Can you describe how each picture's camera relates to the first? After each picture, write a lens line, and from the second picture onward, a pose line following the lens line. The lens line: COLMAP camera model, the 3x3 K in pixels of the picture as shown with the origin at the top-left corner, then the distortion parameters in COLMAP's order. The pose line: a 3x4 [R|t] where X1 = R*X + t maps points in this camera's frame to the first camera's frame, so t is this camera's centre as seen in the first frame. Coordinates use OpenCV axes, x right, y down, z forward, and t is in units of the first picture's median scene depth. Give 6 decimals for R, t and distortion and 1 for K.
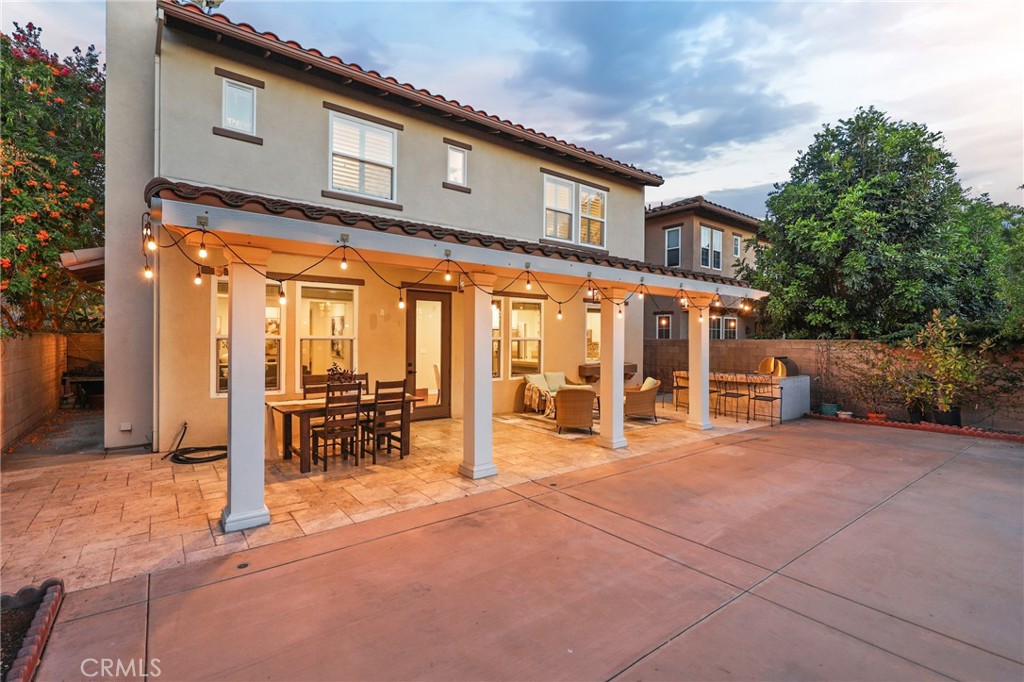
lens RADIAL K [[474.8, 0, 512.0], [0, 474.8, 341.0], [0, 0, 1]] dist [0.001678, 0.000120]
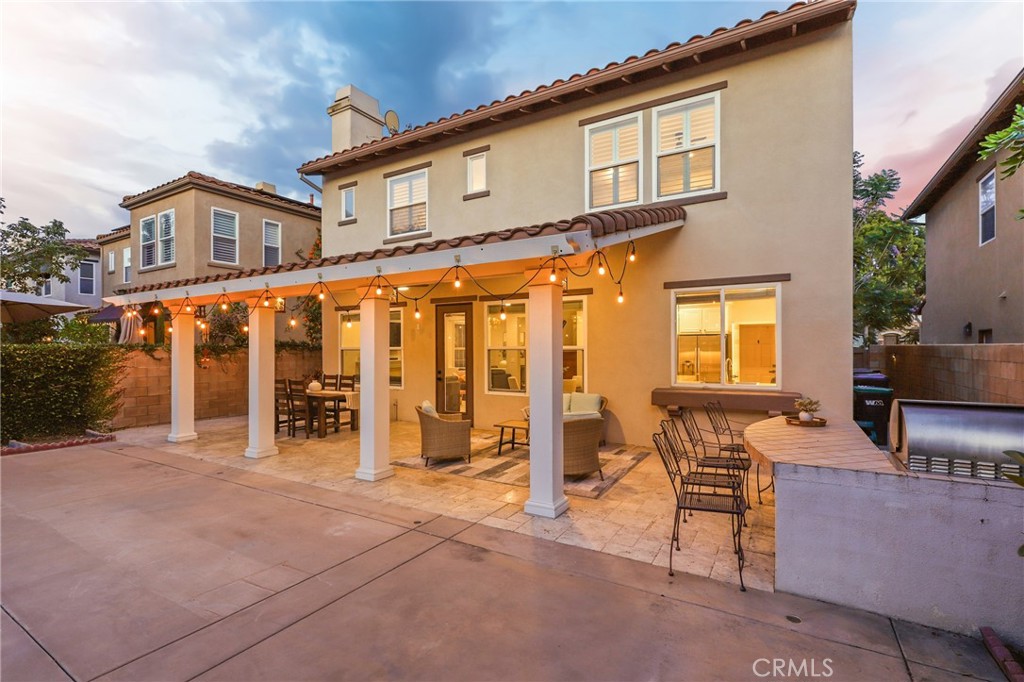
lens RADIAL K [[468.3, 0, 512.1], [0, 468.3, 352.9], [0, 0, 1]] dist [0.013501, 0.000008]
pose [[0.354807, 0.020809, -0.934708, 0.847174], [0.014793, 0.999502, 0.027867, -0.019861], [0.934822, -0.023715, 0.354323, 0.722218]]
